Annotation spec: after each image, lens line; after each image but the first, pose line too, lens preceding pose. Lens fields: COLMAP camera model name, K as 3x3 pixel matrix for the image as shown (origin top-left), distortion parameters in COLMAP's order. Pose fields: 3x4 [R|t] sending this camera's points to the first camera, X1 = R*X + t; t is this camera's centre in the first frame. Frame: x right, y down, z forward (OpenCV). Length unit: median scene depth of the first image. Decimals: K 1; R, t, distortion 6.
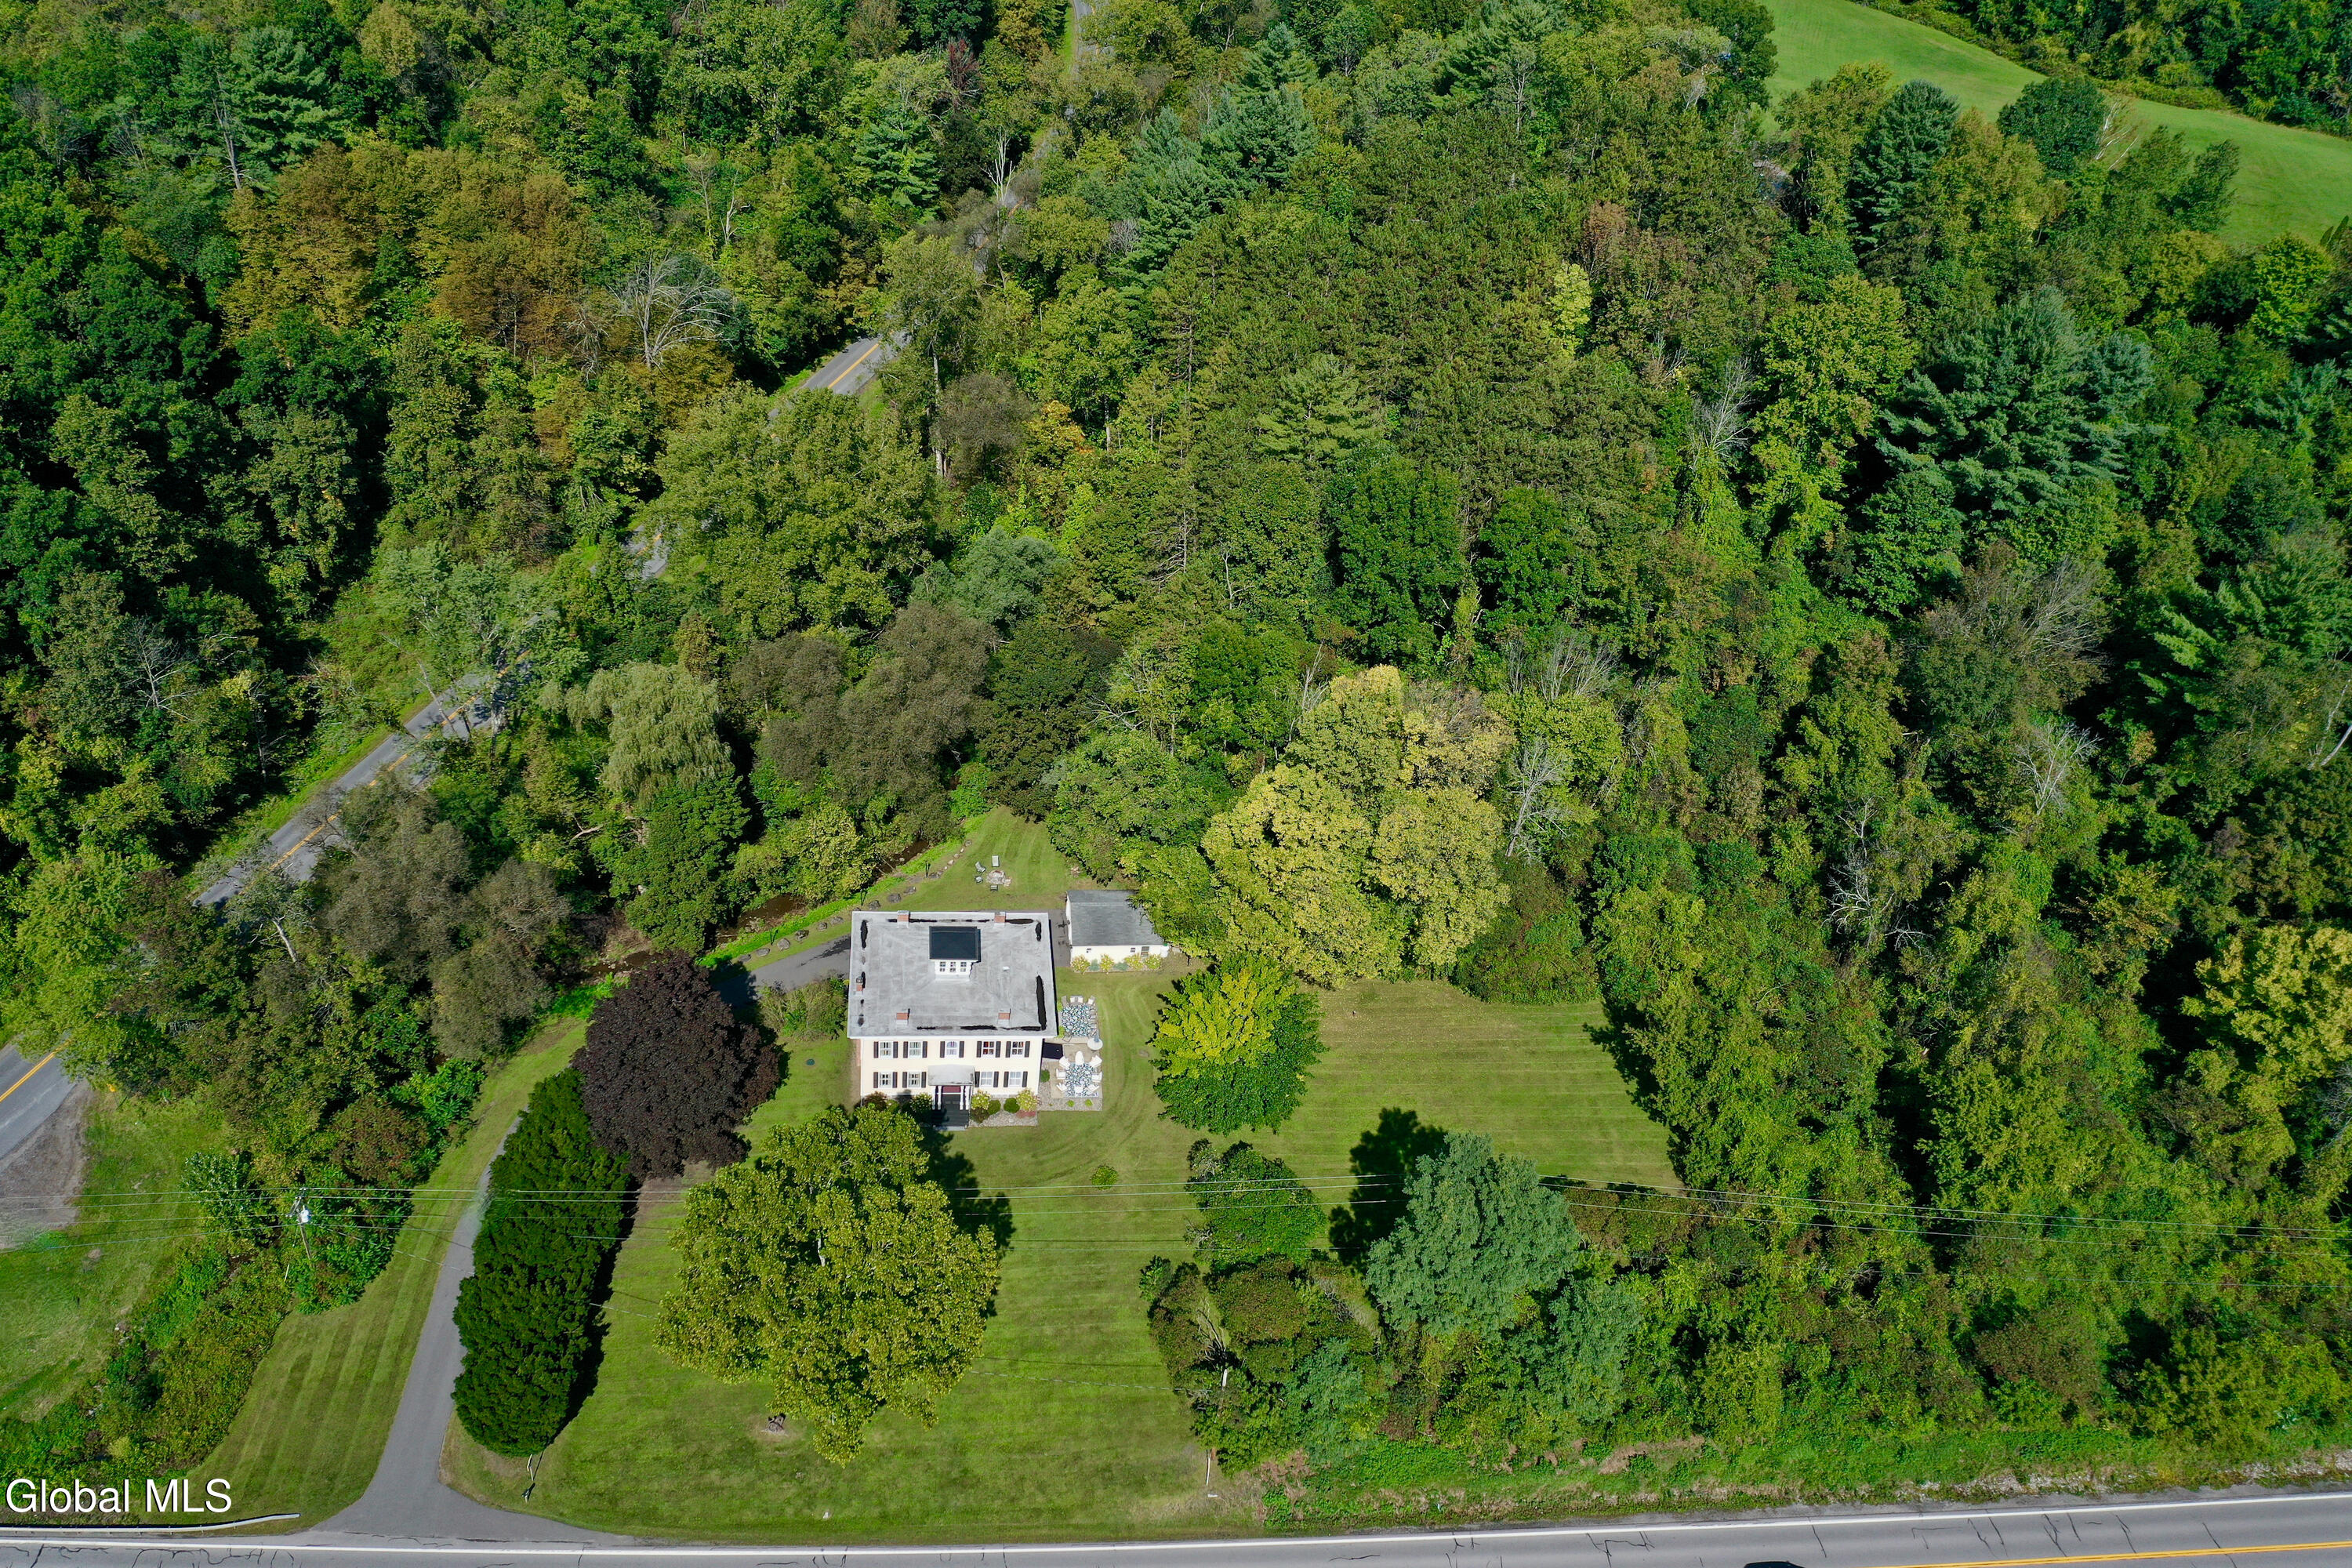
lens RADIAL K [[1908.0, 0, 1176.0], [0, 1908.0, 784.0], [0, 0, 1]] dist [-0.000852, -0.003982]
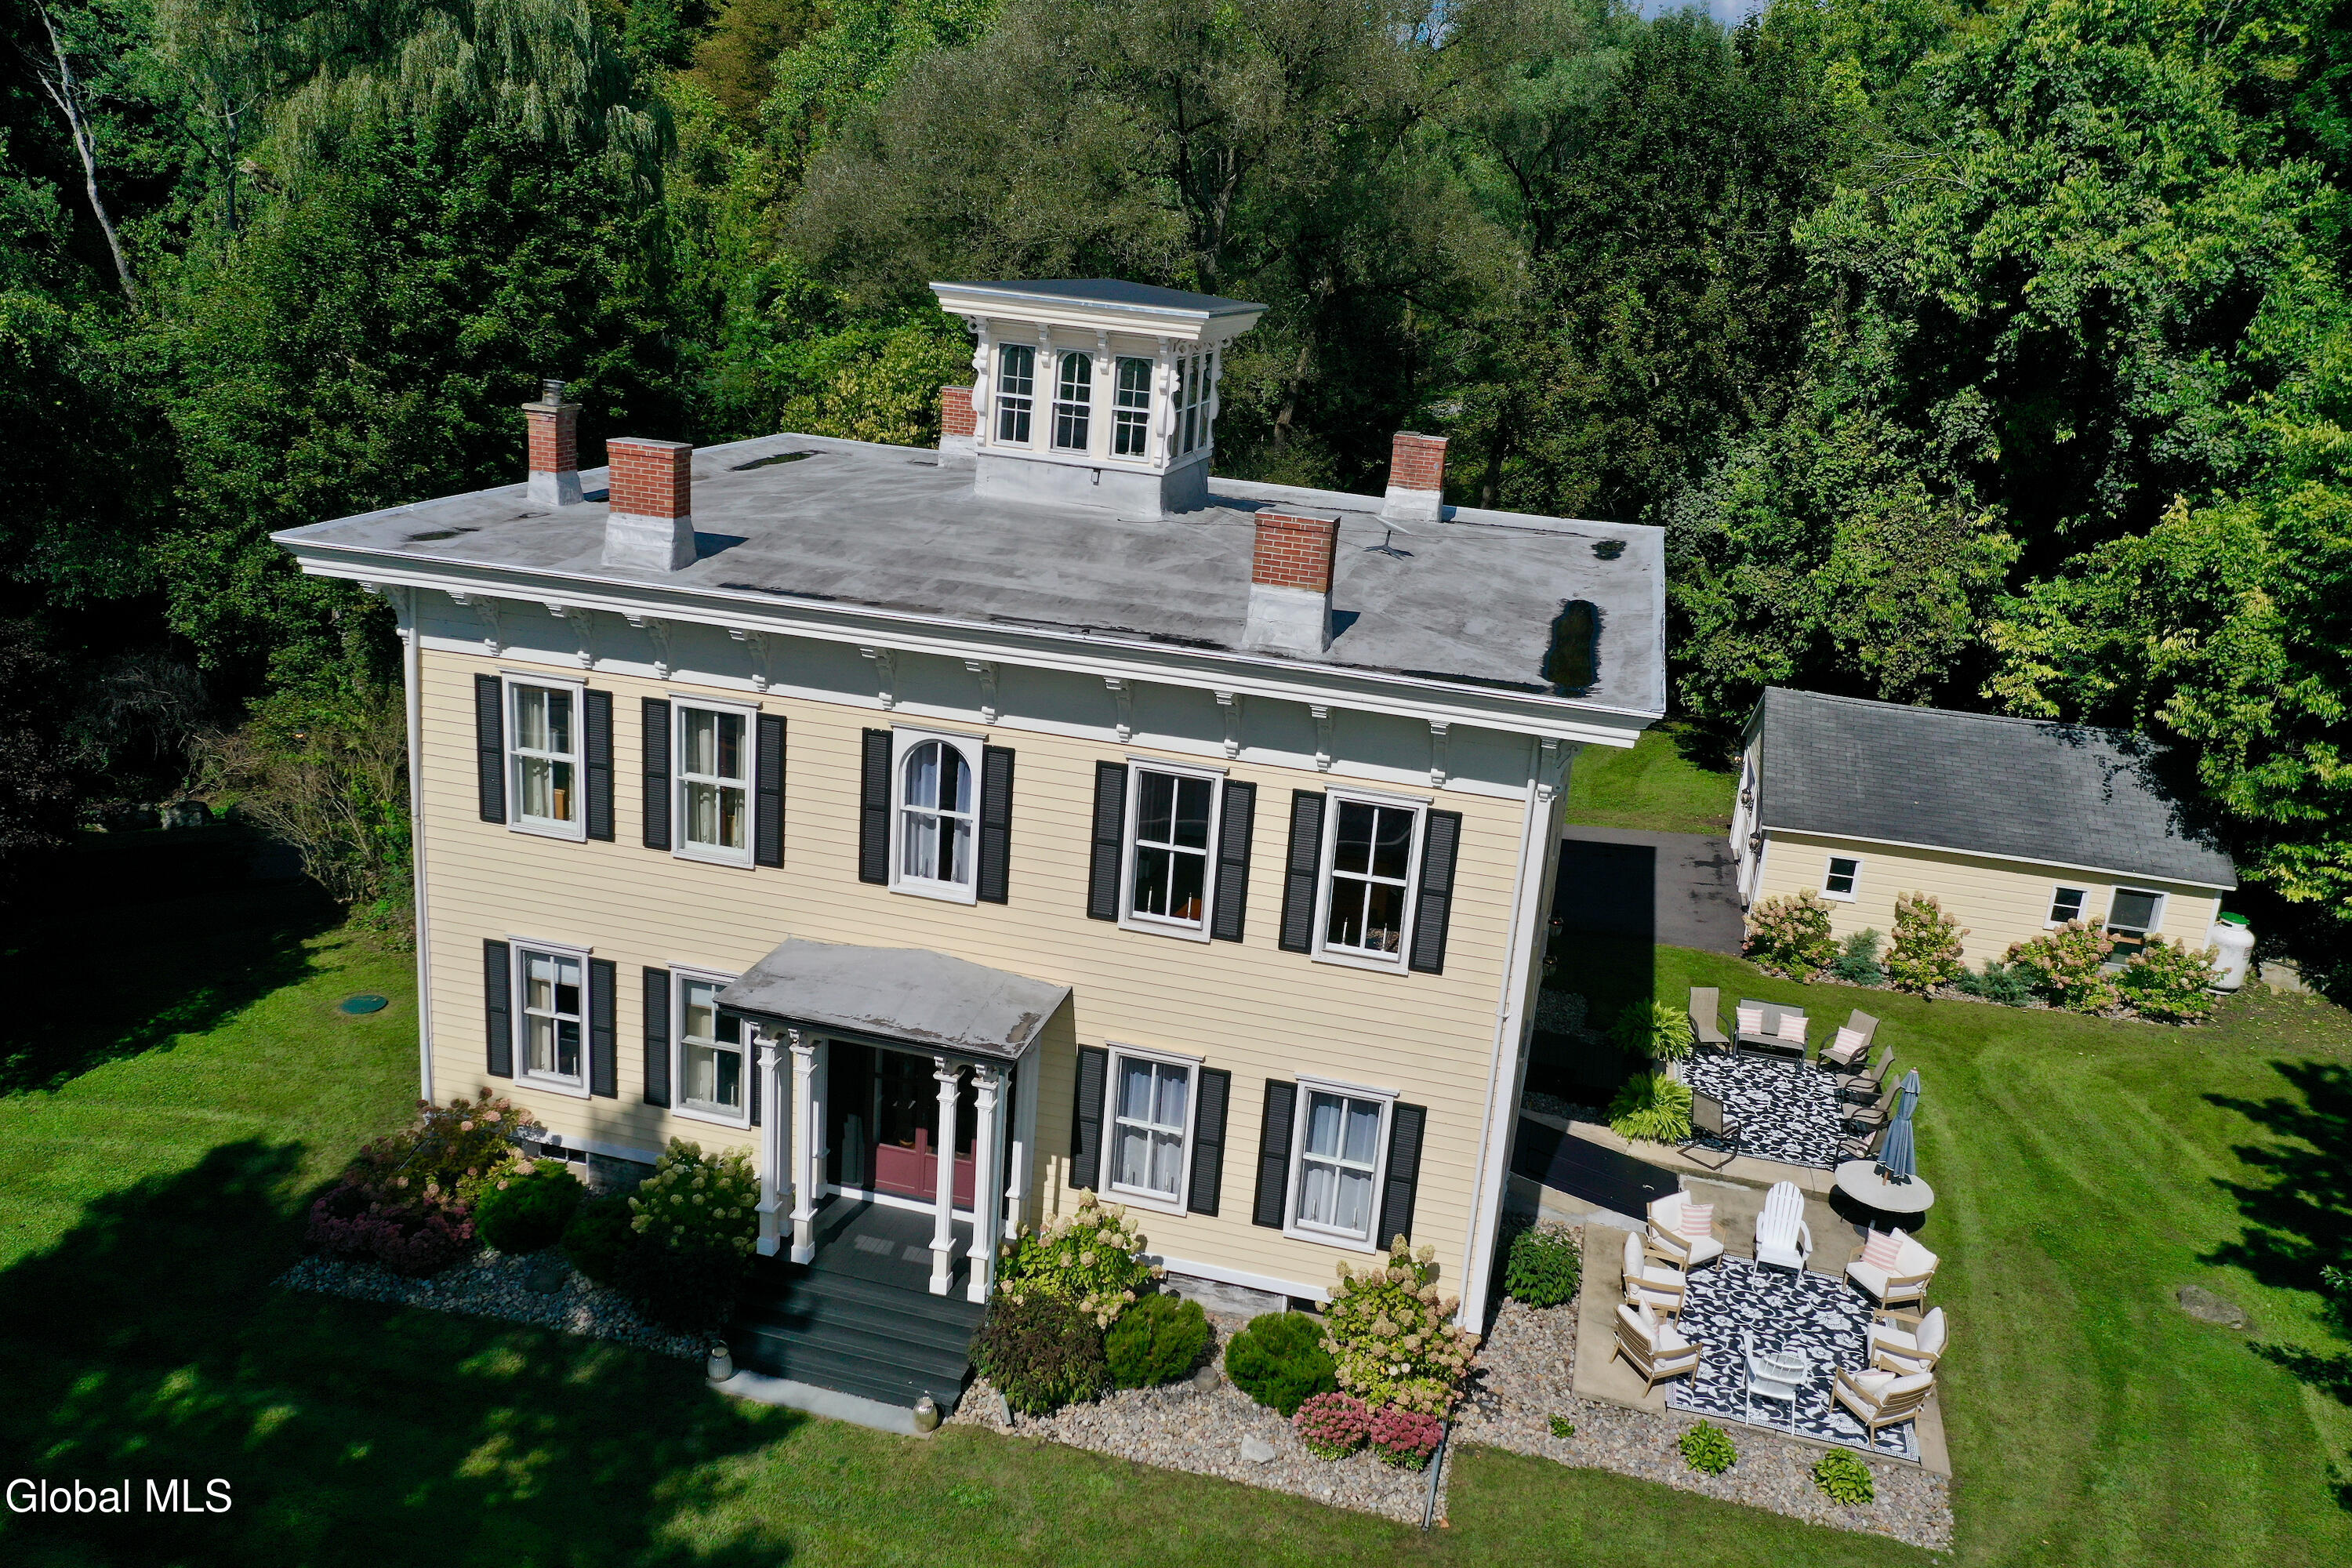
lens RADIAL K [[1876.3, 0, 1176.0], [0, 1876.3, 784.0], [0, 0, 1]] dist [0.006728, -0.001016]
pose [[0.939367, 0.064110, -0.336866, -0.049196], [-0.197191, 0.904686, -0.377703, 0.185070], [0.280544, 0.421229, 0.862474, 0.860613]]
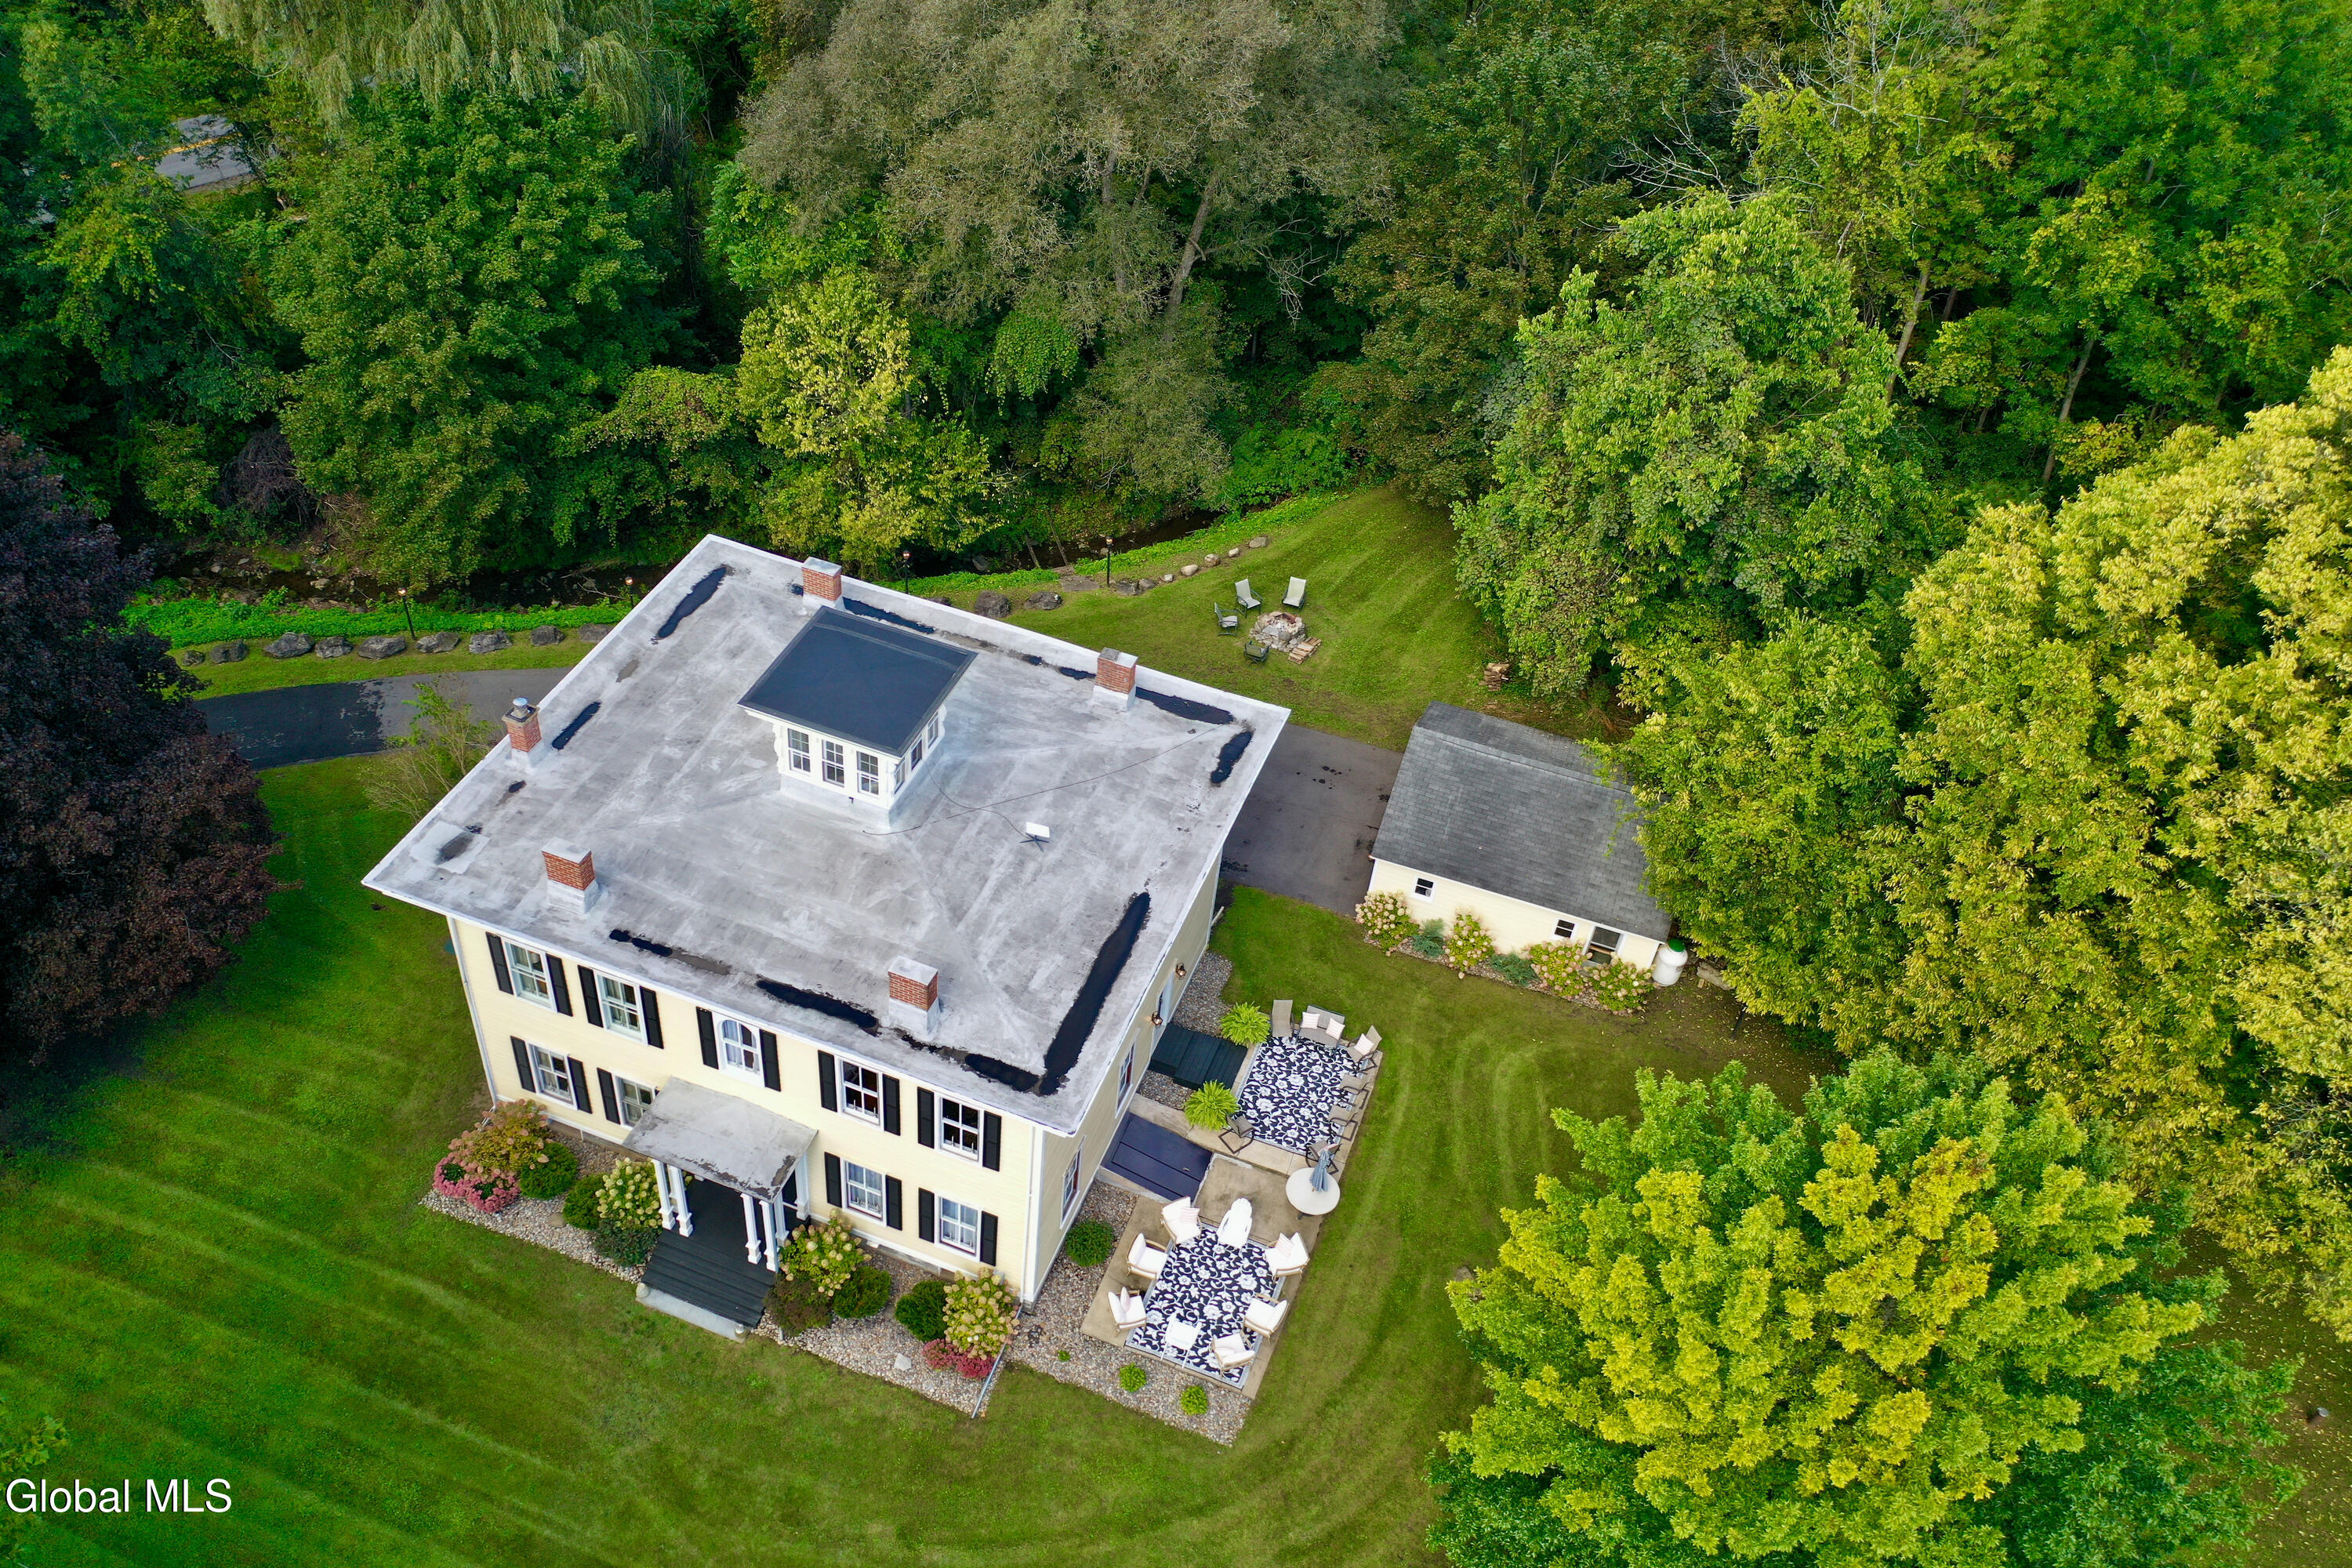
lens RADIAL K [[1908.0, 0, 1176.0], [0, 1908.0, 784.0], [0, 0, 1]] dist [-0.000852, -0.003982]
pose [[0.900206, 0.278800, -0.334513, 0.018461], [-0.271685, 0.959916, 0.068911, 0.065972], [0.340317, 0.028848, 0.939868, 0.750483]]
